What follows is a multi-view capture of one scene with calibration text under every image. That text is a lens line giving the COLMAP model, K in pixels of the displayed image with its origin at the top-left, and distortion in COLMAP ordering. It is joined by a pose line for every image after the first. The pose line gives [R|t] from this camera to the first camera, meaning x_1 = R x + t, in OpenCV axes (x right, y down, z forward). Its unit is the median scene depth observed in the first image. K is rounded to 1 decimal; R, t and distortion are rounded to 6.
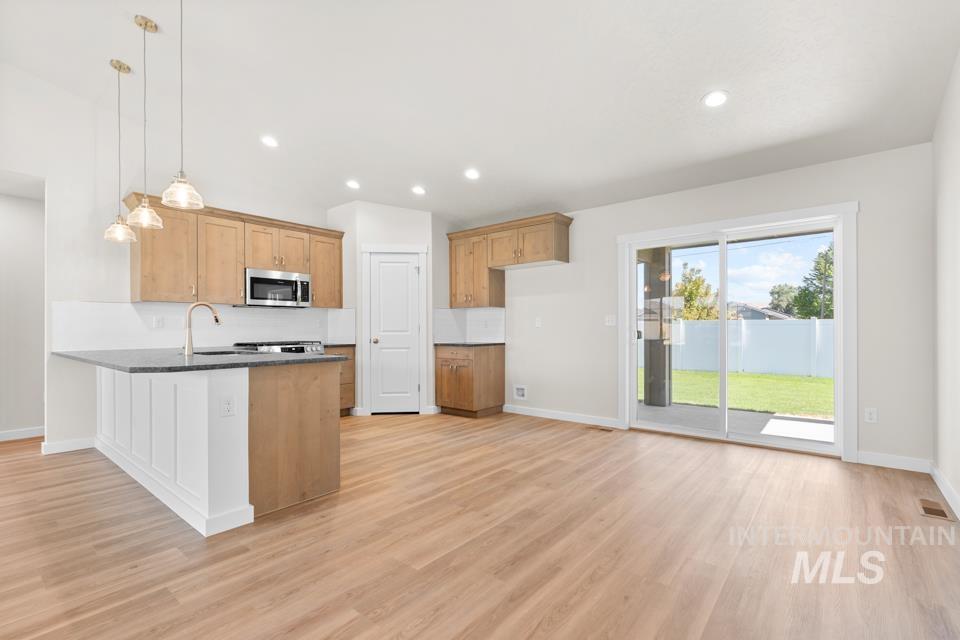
lens RADIAL K [[435.6, 0, 482.2], [0, 435.6, 326.2], [0, 0, 1]] dist [-0.000976, 0.000180]
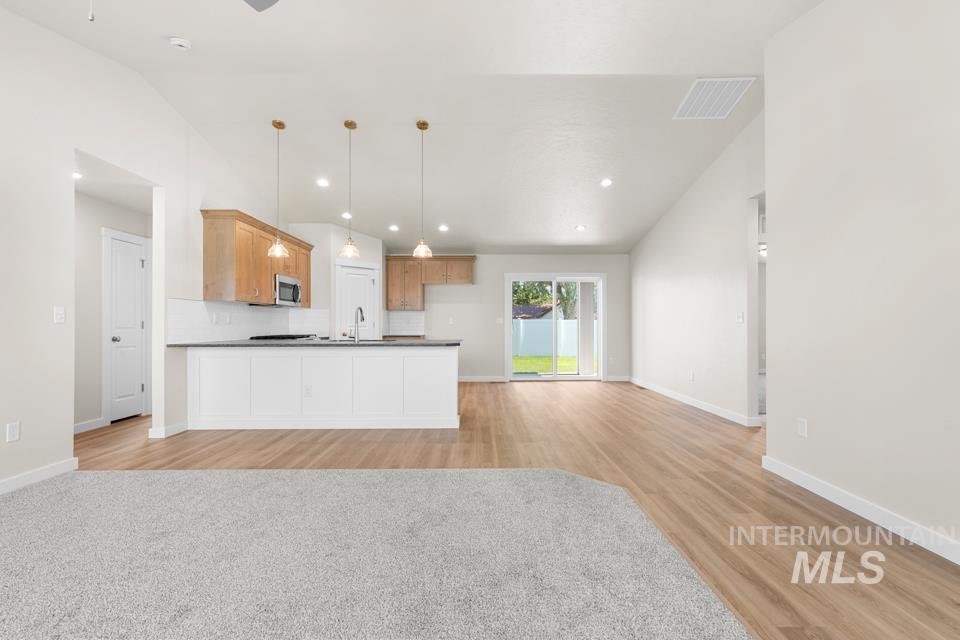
lens RADIAL K [[433.5, 0, 482.5], [0, 433.5, 321.4], [0, 0, 1]] dist [0.001985, 0.000350]
pose [[0.766118, 0.008890, 0.642639, -0.836790], [-0.007315, 0.999960, -0.005113, -0.000681], [-0.642659, -0.000784, 0.766152, -0.278434]]
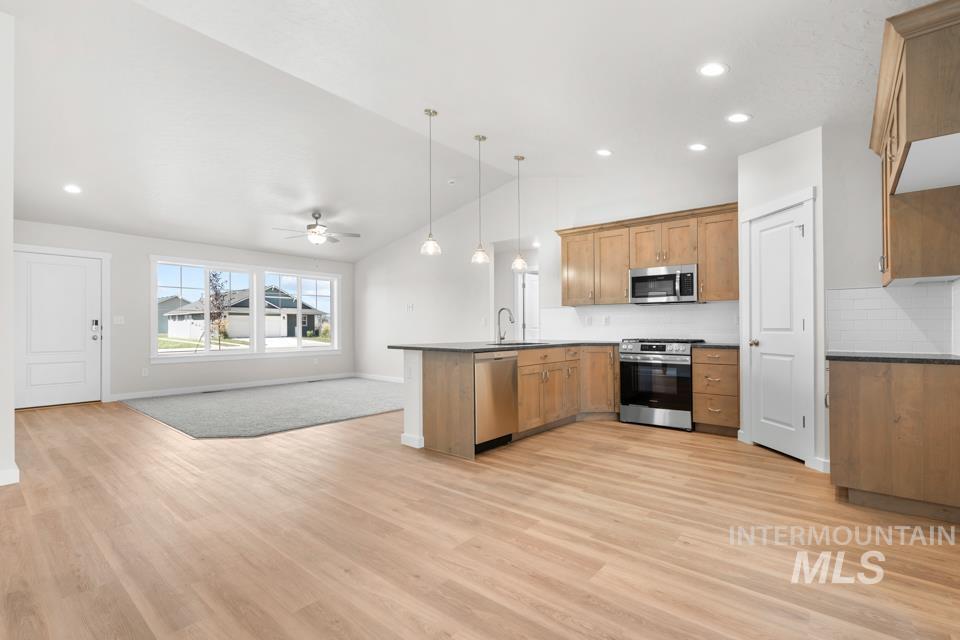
lens RADIAL K [[435.6, 0, 482.2], [0, 435.6, 326.2], [0, 0, 1]] dist [-0.000976, 0.000180]
pose [[-0.000391, 0.001878, -0.999998, 0.515314], [0.006130, 0.999979, 0.001876, 0.002579], [0.999981, -0.006129, -0.000403, 0.607139]]
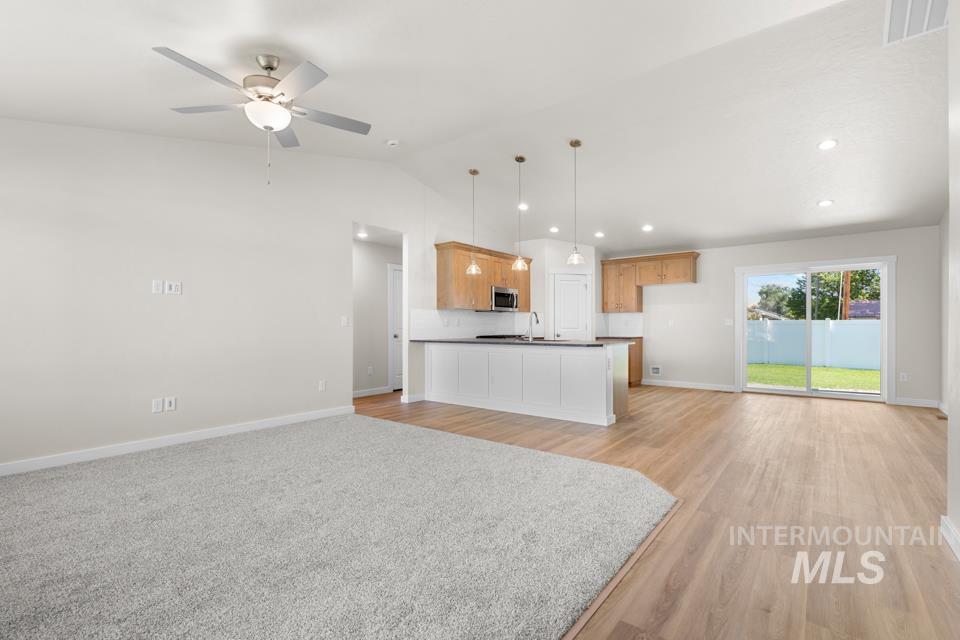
lens RADIAL K [[435.6, 0, 482.2], [0, 435.6, 326.2], [0, 0, 1]] dist [-0.000976, 0.000180]
pose [[0.999685, 0.004502, 0.024684, -0.586572], [-0.004643, 0.999973, 0.005676, -0.003067], [-0.024657, -0.005788, 0.999679, -0.492347]]
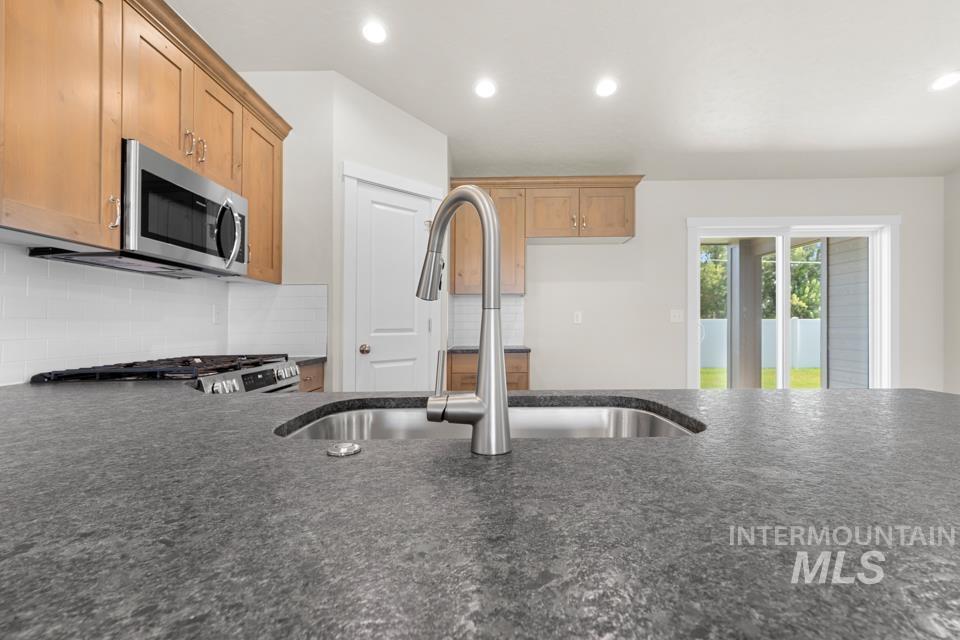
lens RADIAL K [[433.5, 0, 482.5], [0, 433.5, 321.4], [0, 0, 1]] dist [0.001985, 0.000350]
pose [[0.773917, 0.005361, 0.633265, -0.516160], [-0.001171, 0.999975, -0.007034, 0.003901], [-0.633286, 0.004702, 0.773903, 0.556163]]
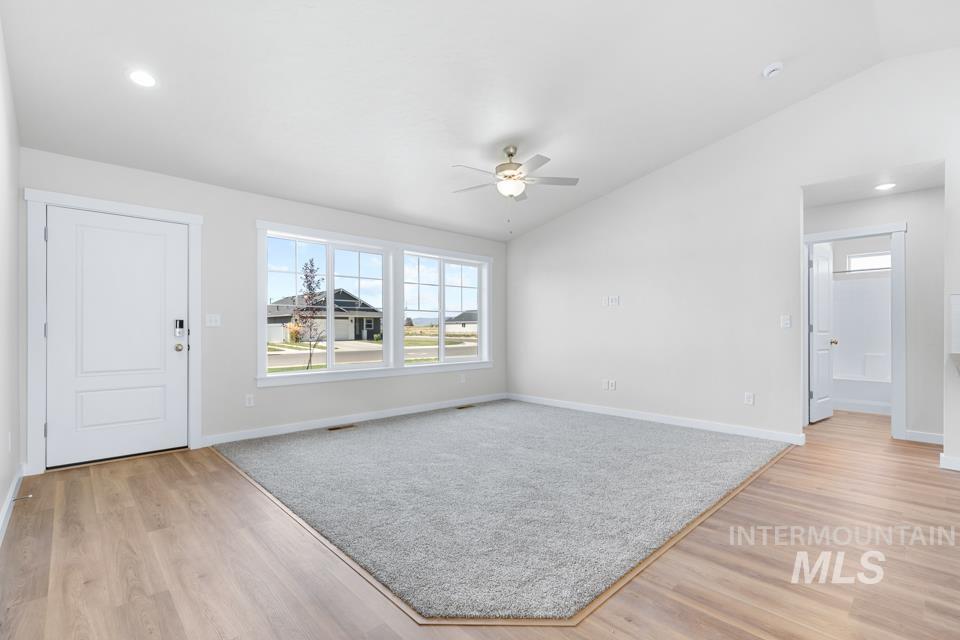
lens RADIAL K [[440.0, 0, 495.6], [0, 440.0, 328.3], [0, 0, 1]] dist [0.000148, 0.000151]
pose [[-0.098430, -0.000659, -0.995144, -0.008124], [0.008107, 0.999966, -0.001464, 0.001335], [0.995111, -0.008211, -0.098422, 0.133736]]
